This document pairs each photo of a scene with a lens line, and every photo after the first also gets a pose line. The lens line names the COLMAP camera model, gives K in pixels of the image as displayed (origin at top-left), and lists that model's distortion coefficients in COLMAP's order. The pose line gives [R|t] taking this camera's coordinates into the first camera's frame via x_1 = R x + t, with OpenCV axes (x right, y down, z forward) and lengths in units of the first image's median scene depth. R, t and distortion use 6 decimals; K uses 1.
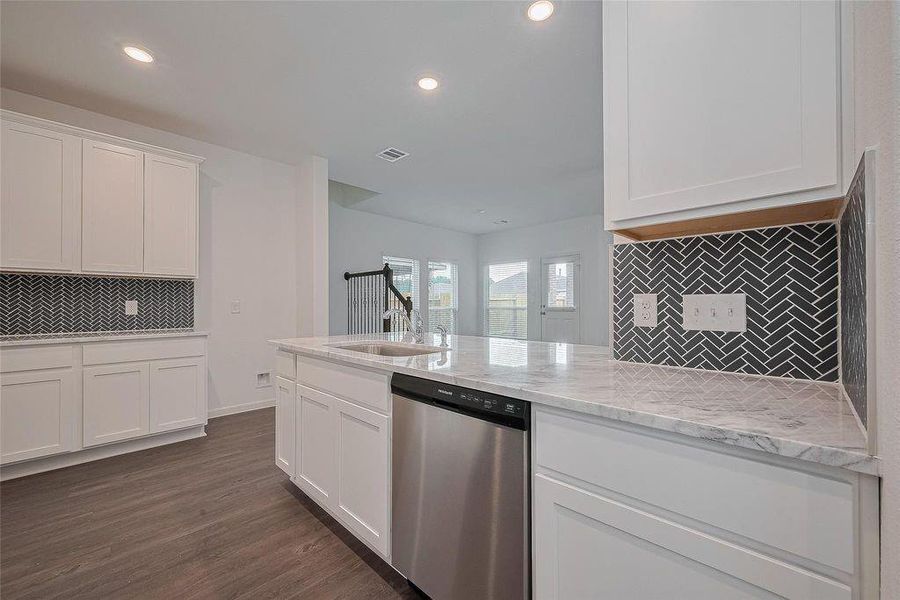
lens RADIAL K [[355.3, 0, 451.8], [0, 355.3, 304.6], [0, 0, 1]] dist [0.001239, 0.000165]
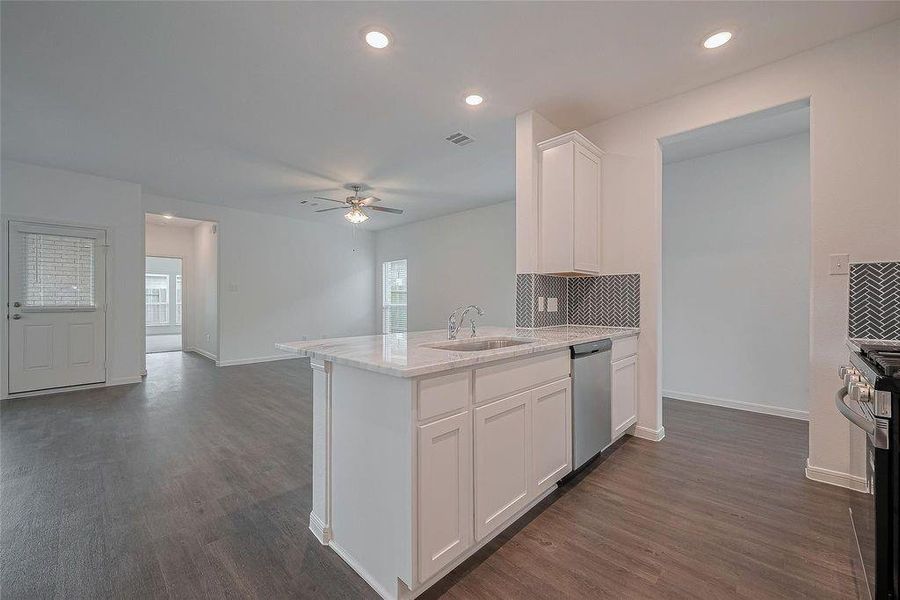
lens RADIAL K [[355.3, 0, 452.6], [0, 355.3, 301.4], [0, 0, 1]] dist [0.001239, 0.000165]
pose [[-0.006780, 0.009750, 0.999929, -1.191483], [-0.001626, 0.999951, -0.009761, 0.014711], [-0.999976, -0.001692, -0.006764, 1.072987]]
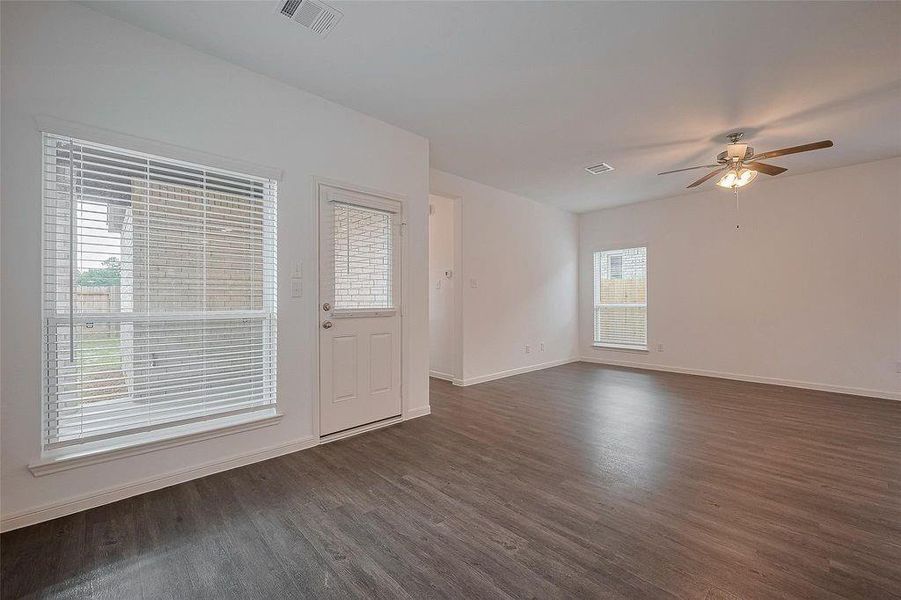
lens RADIAL K [[372.9, 0, 448.4], [0, 372.9, 298.8], [0, 0, 1]] dist [-0.000017, -0.000094]
pose [[0.050234, 0.016906, 0.998594, -0.553240], [0.001803, 0.999854, -0.017018, 0.009612], [-0.998736, 0.002655, 0.050196, 3.074383]]
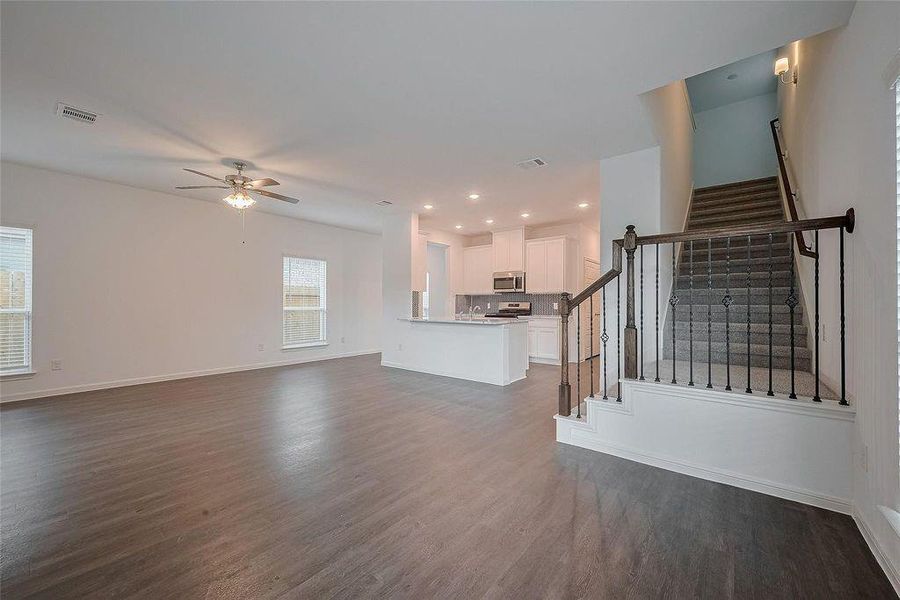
lens RADIAL K [[355.3, 0, 447.9], [0, 355.3, 303.2], [0, 0, 1]] dist [0.001239, 0.000165]
pose [[-0.996370, 0.008872, -0.084666, 0.323584], [0.009074, 0.999957, -0.002003, -0.003741], [0.084645, -0.002764, -0.996407, 3.908599]]
